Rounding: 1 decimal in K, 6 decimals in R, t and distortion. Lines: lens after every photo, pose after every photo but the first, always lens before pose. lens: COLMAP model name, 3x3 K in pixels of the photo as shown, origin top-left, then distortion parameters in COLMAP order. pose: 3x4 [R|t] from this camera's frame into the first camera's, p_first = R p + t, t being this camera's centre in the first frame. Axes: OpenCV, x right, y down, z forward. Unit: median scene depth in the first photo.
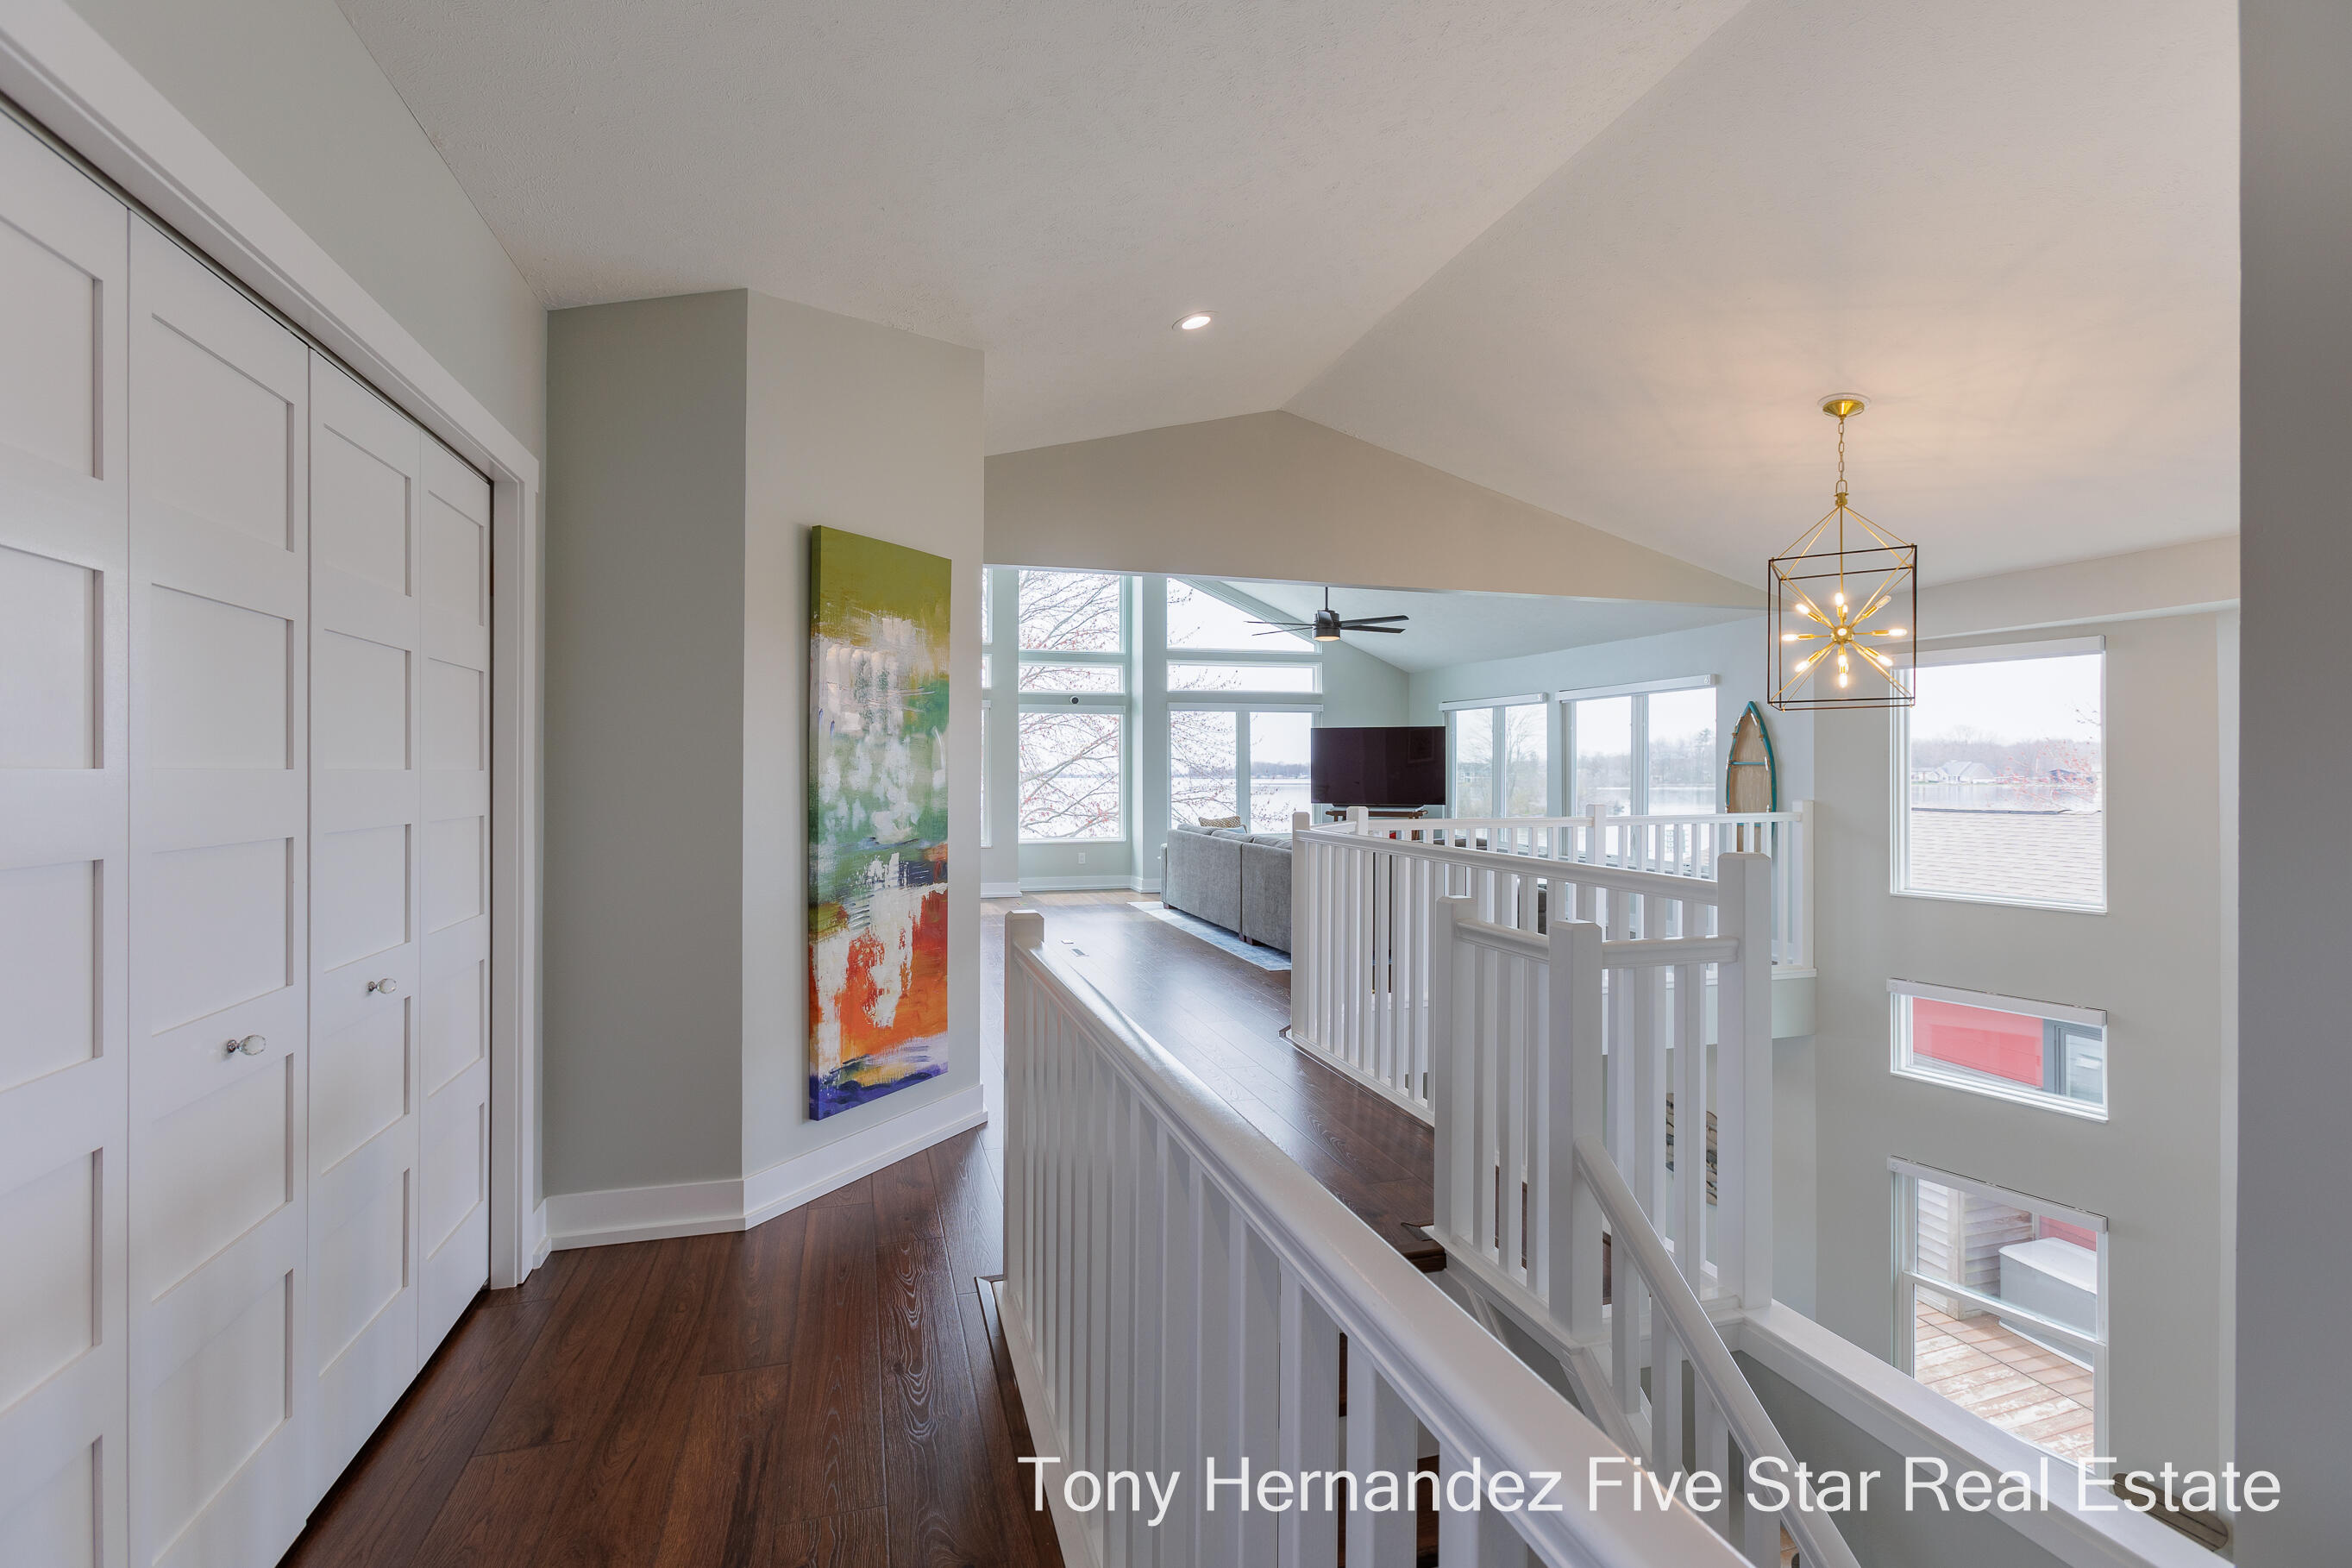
lens RADIAL K [[1083.2, 0, 1157.3], [0, 1083.2, 775.6], [0, 0, 1]] dist [-0.009527, 0.011872]
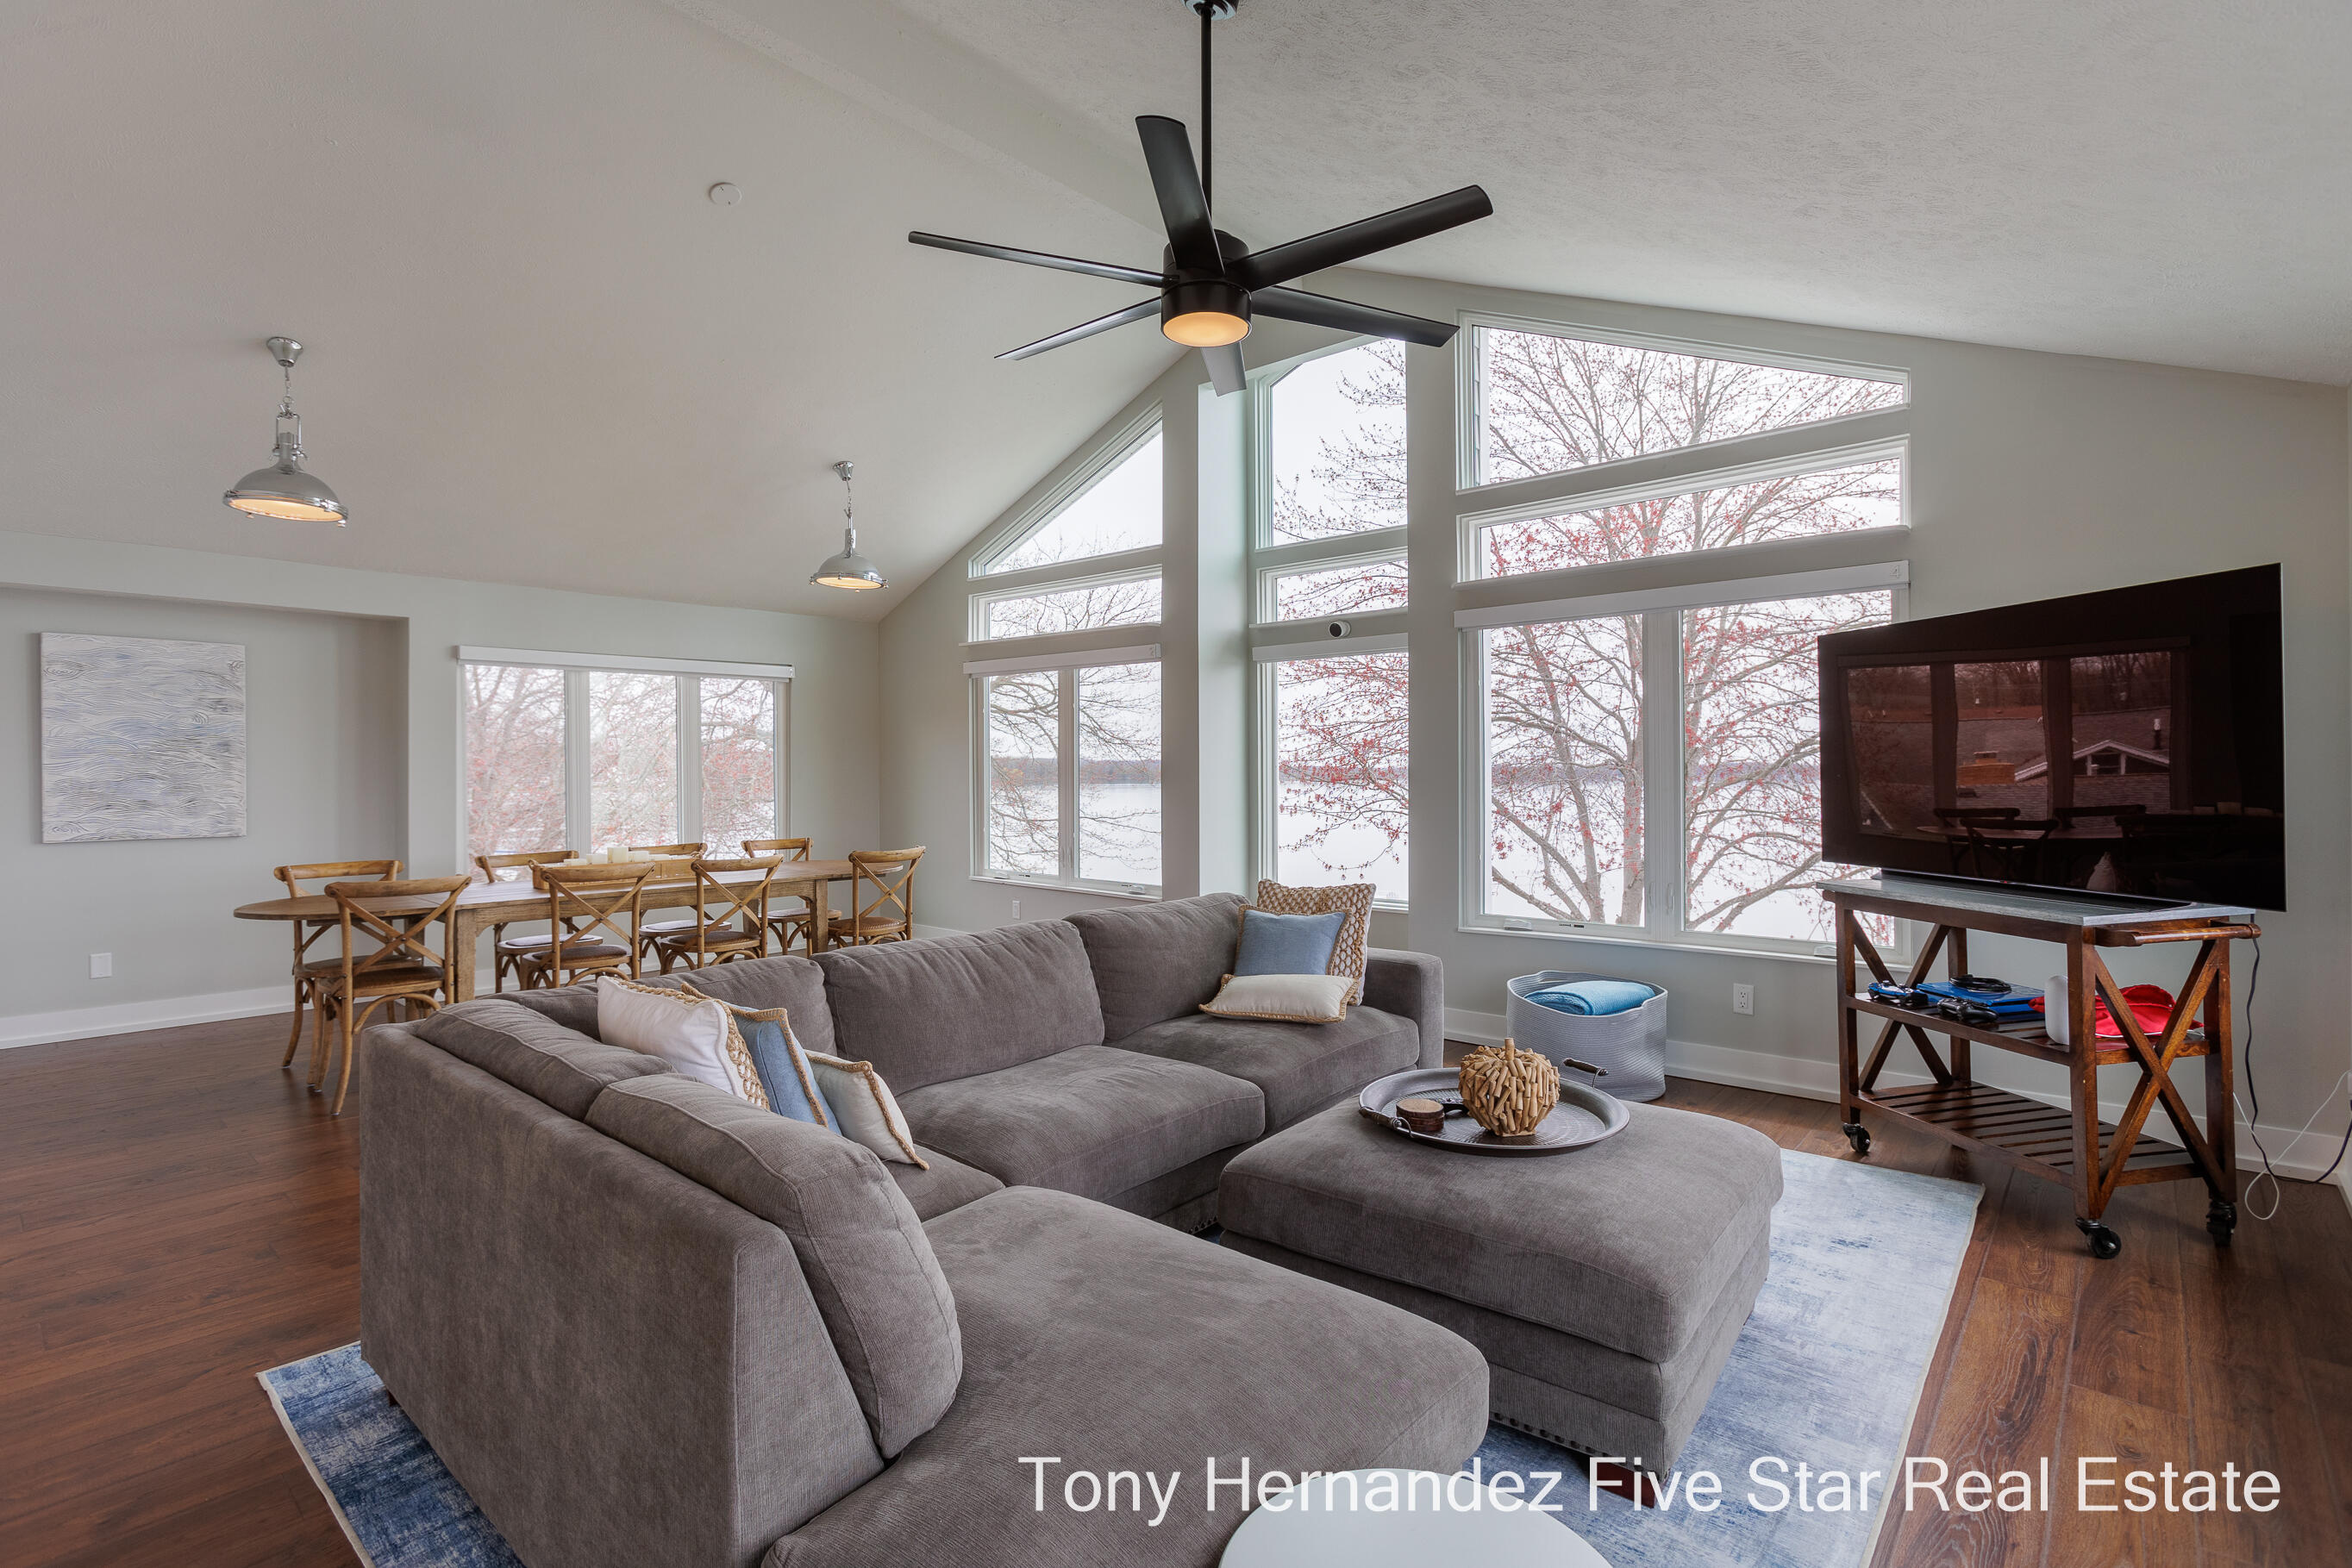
lens RADIAL K [[1113.2, 0, 1177.4], [0, 1113.2, 772.1], [0, 0, 1]] dist [0.003011, 0.001593]
pose [[0.504130, 0.000520, -0.863628, 0.356763], [0.000223, 1.000000, 0.000732, -0.001802], [0.863628, -0.000562, 0.504130, 0.687646]]
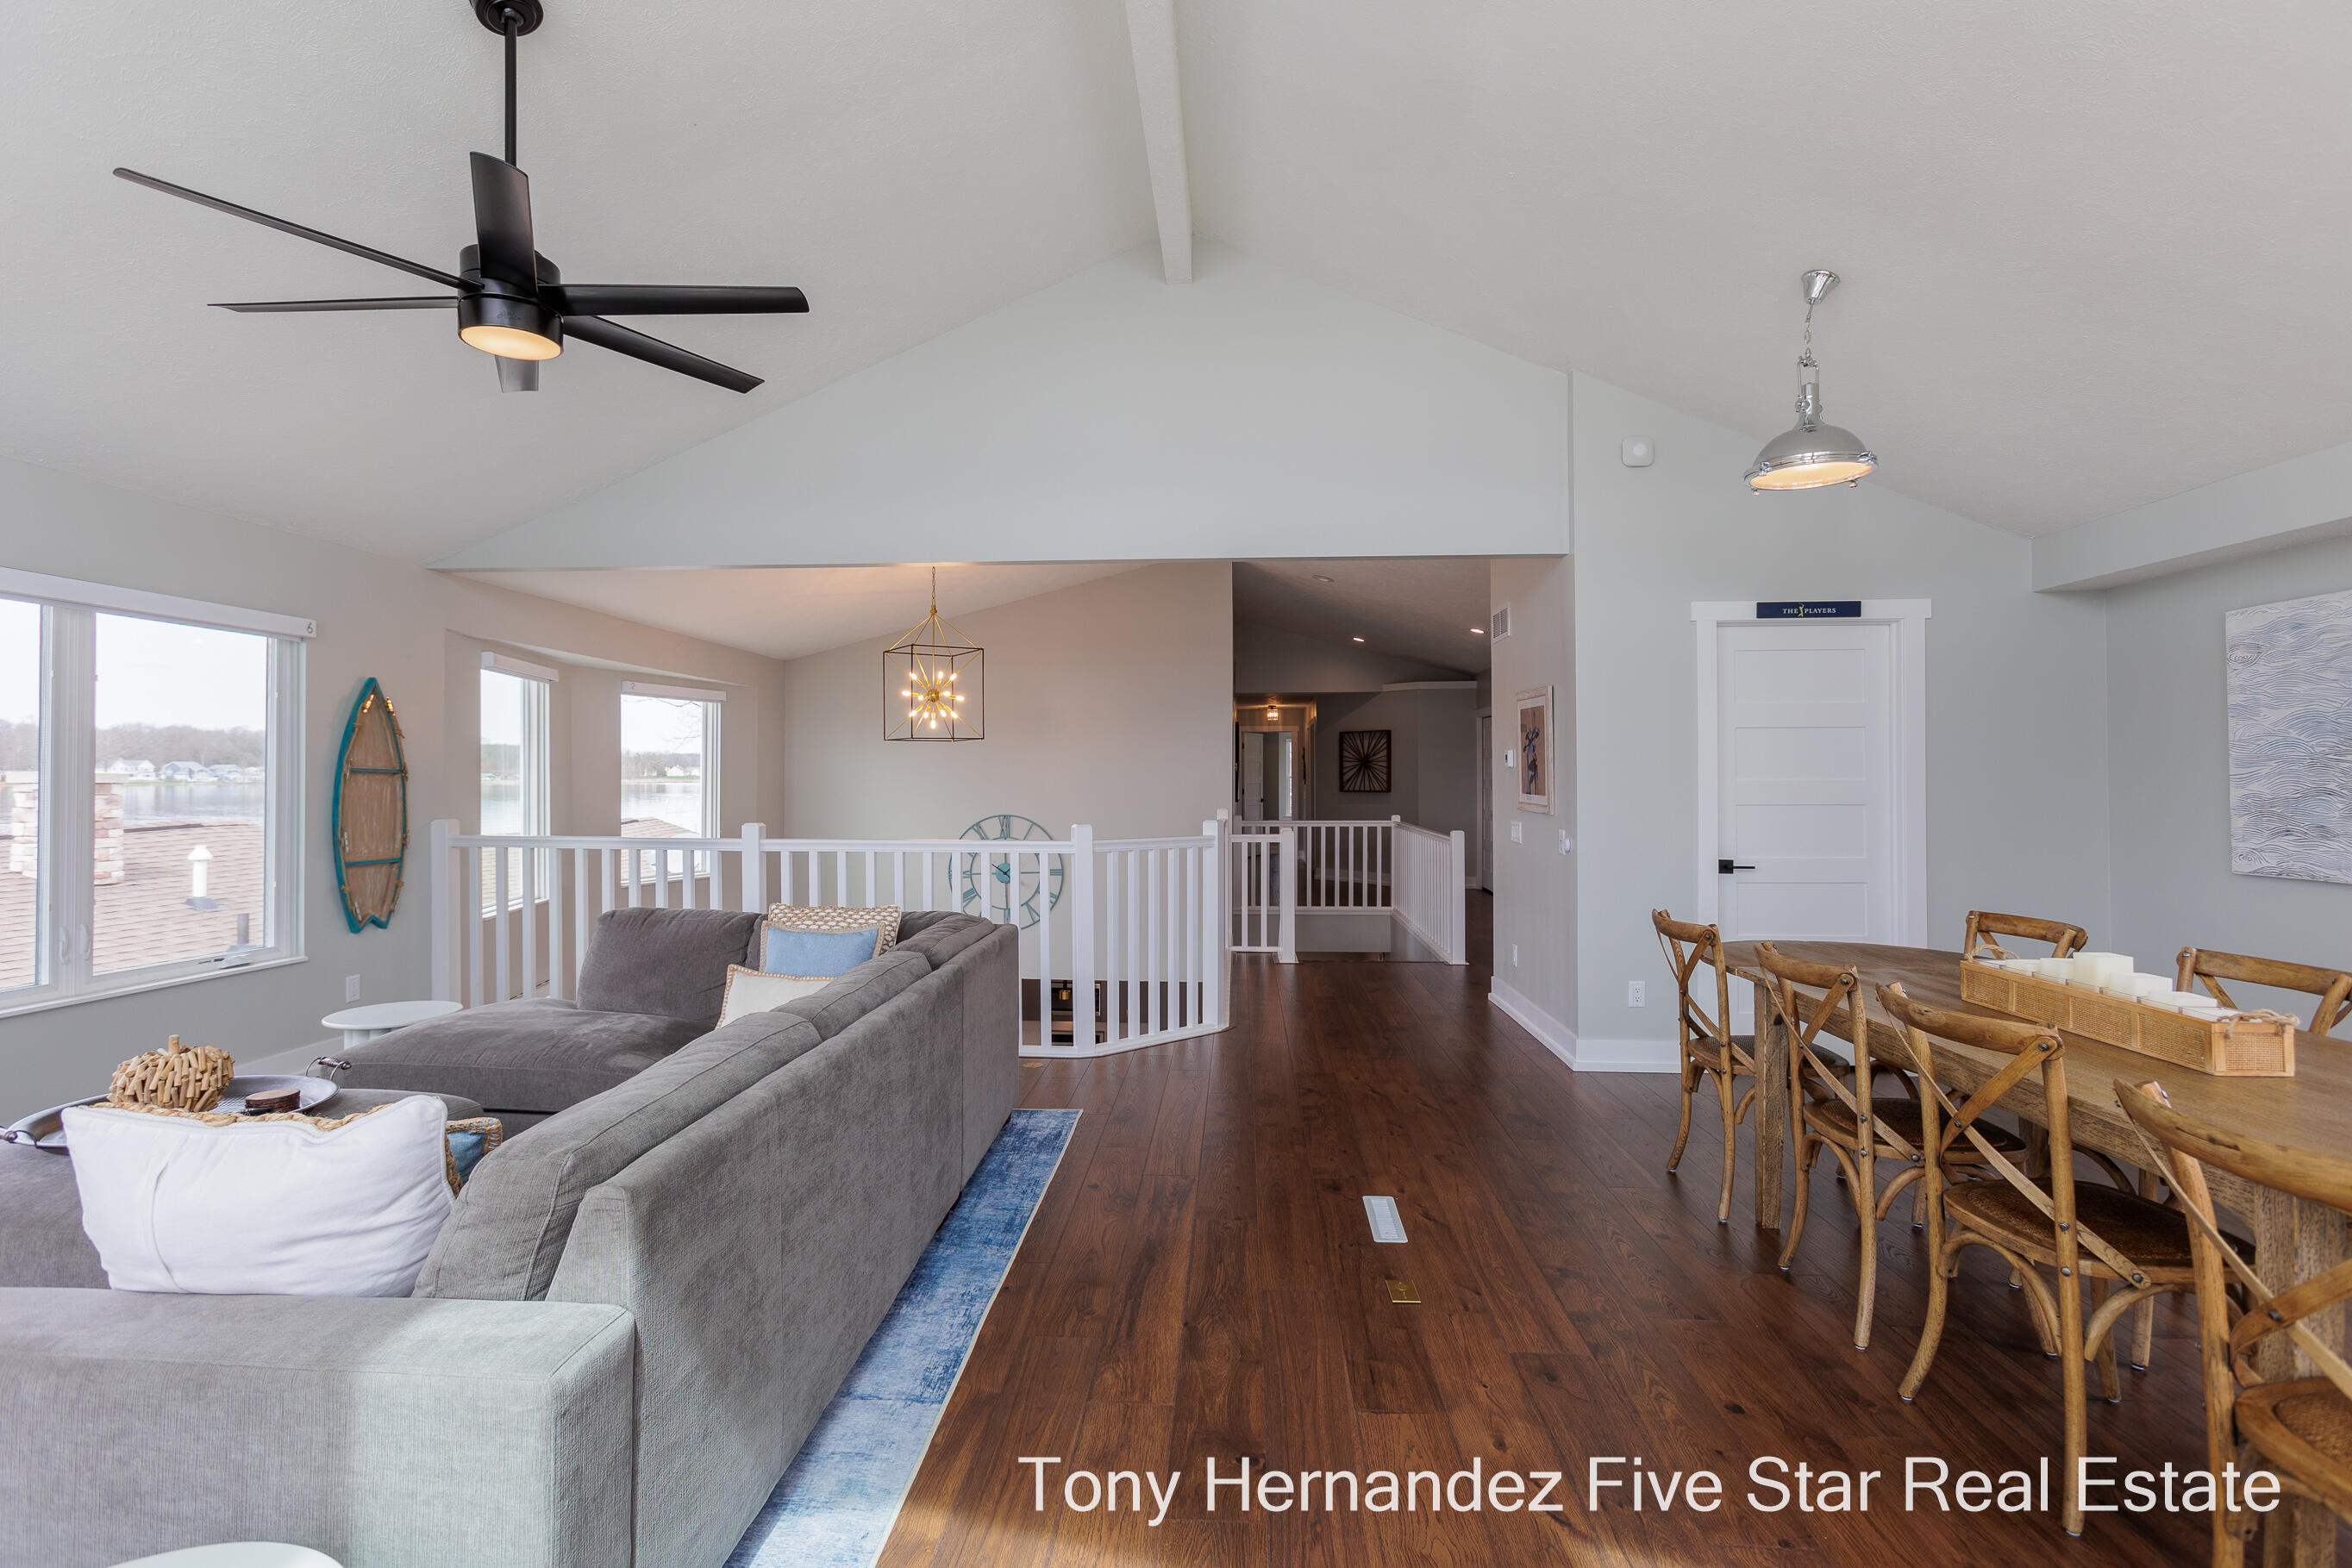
lens RADIAL K [[1113.2, 0, 1177.4], [0, 1113.2, 772.1], [0, 0, 1]] dist [0.003011, 0.001593]
pose [[-0.942815, 0.003398, 0.333300, -0.098695], [0.000726, 0.999967, -0.008141, -0.003231], [-0.333317, -0.007434, -0.942786, 1.000064]]
